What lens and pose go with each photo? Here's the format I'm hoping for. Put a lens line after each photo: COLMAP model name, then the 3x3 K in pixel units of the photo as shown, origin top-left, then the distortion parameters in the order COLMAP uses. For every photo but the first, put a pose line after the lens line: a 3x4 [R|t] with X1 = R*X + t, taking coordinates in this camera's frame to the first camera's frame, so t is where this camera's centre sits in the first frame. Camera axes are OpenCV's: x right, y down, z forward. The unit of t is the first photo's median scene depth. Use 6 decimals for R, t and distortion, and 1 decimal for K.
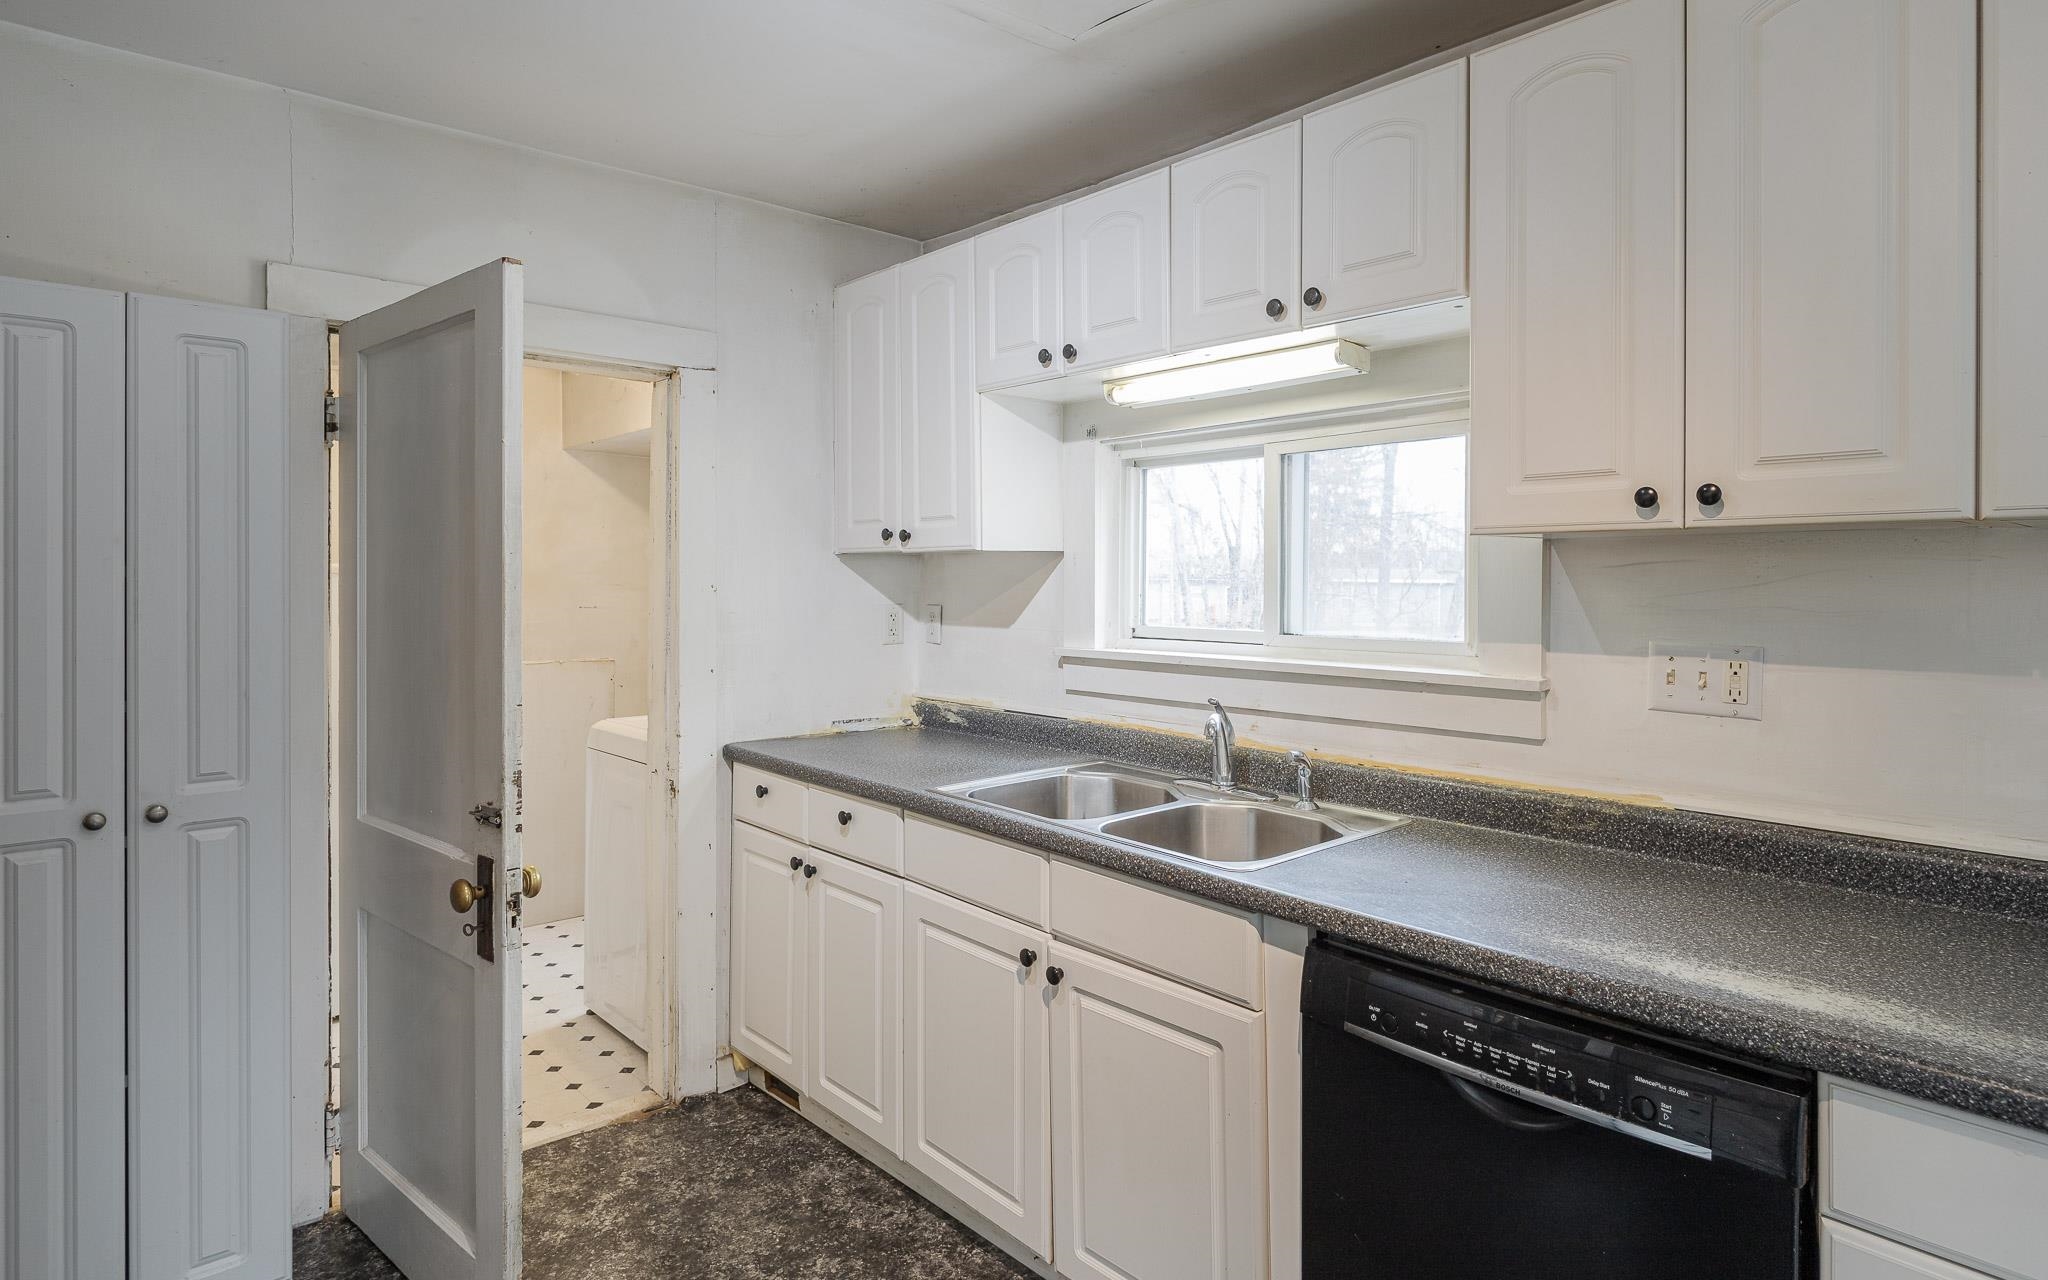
lens RADIAL K [[1089.6, 0, 1022.5], [0, 1089.6, 583.7], [0, 0, 1]] dist [-0.000246, -0.000469]
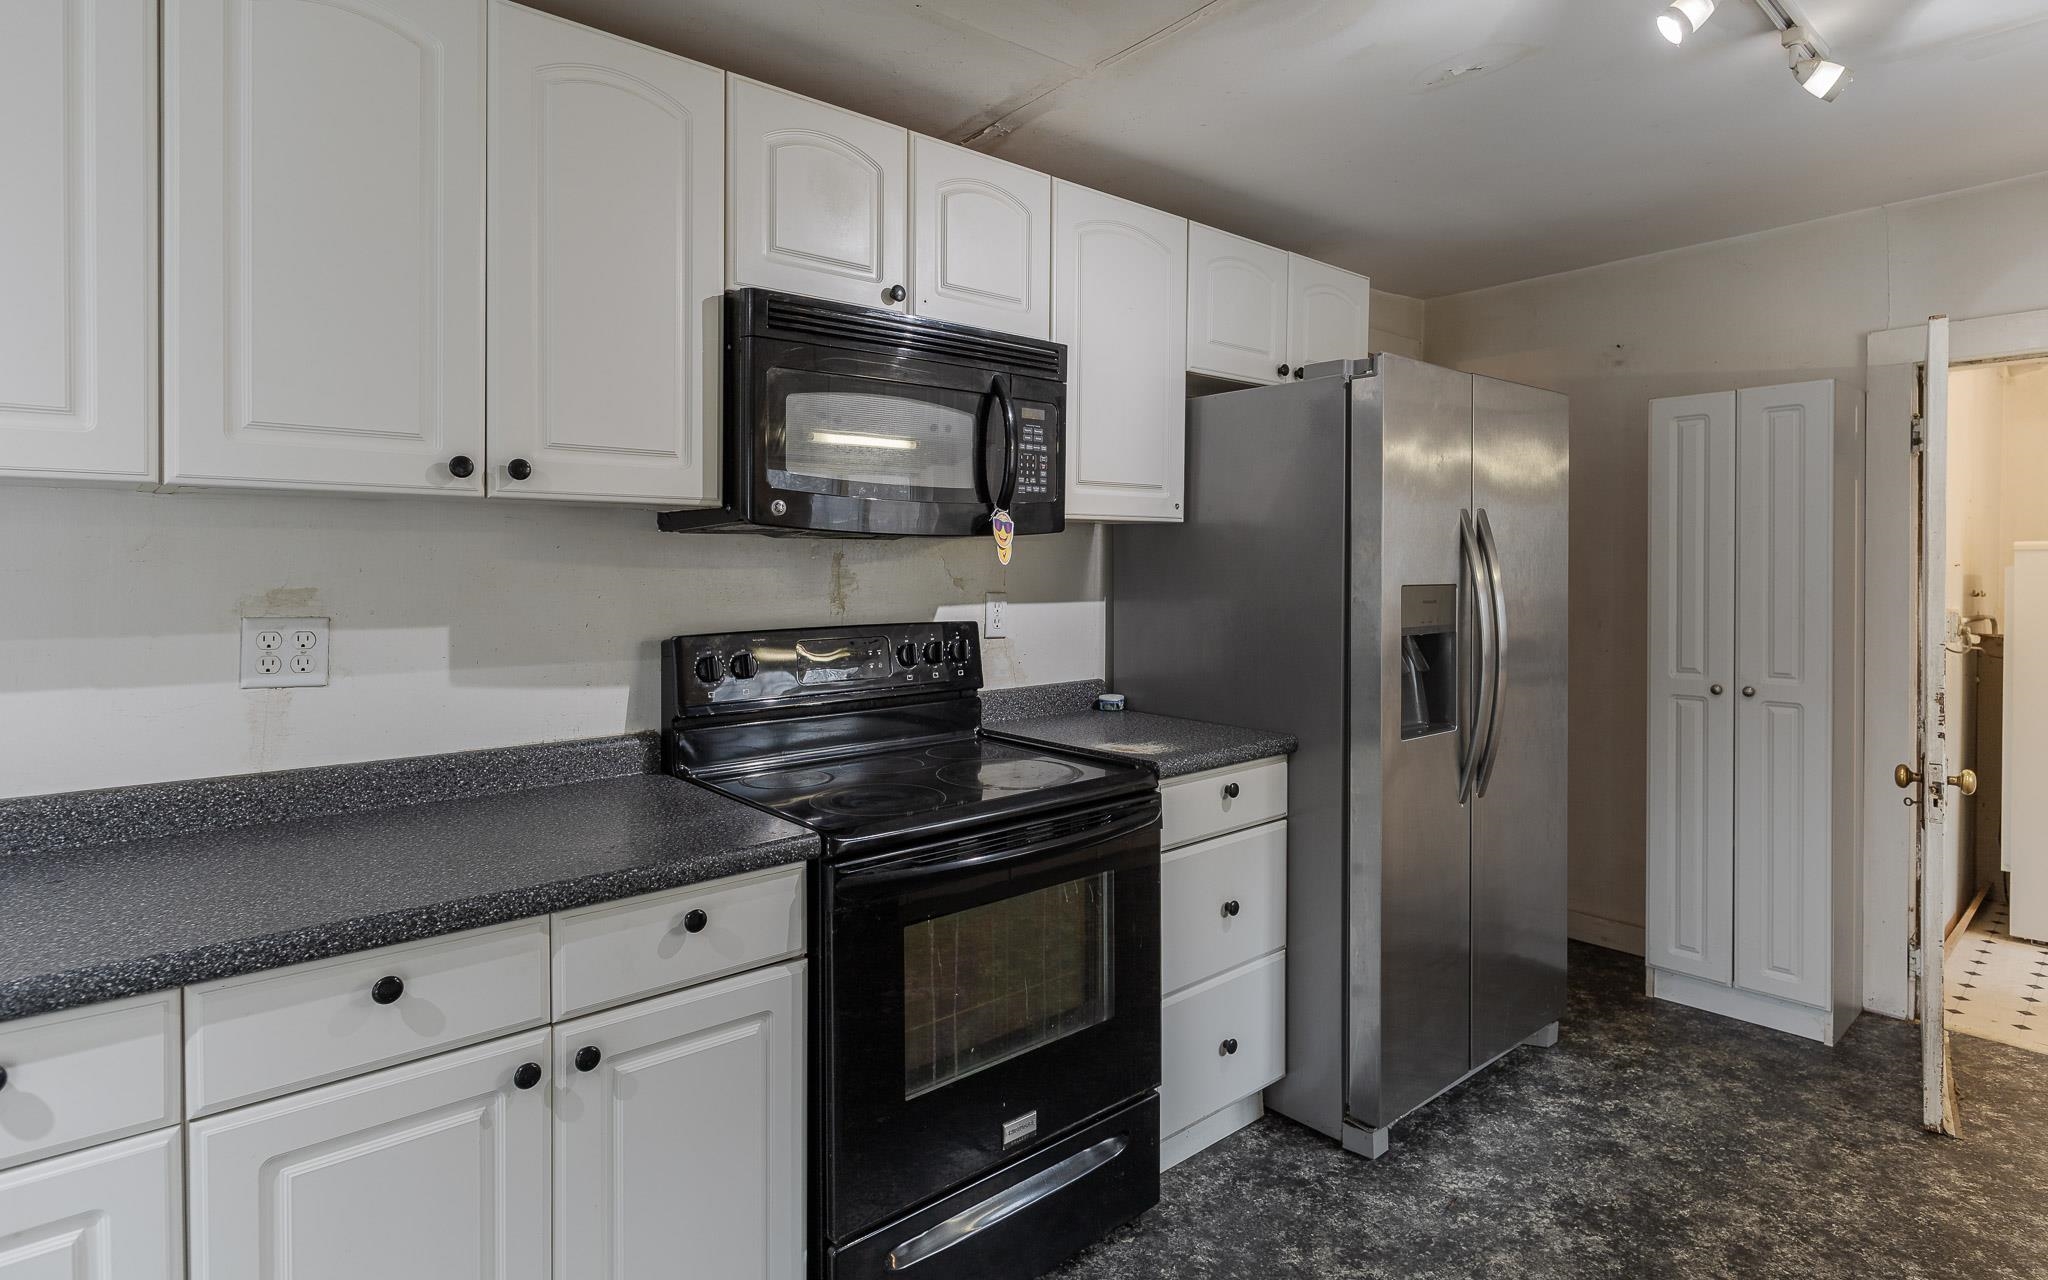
lens RADIAL K [[1051.0, 0, 1018.9], [0, 1051.0, 579.1], [0, 0, 1]] dist [-0.002395, -0.001088]
pose [[0.003349, 0.010678, -0.999937, 0.821719], [0.002317, 0.999940, 0.010686, 0.013688], [0.999992, -0.002353, 0.003325, -0.147149]]
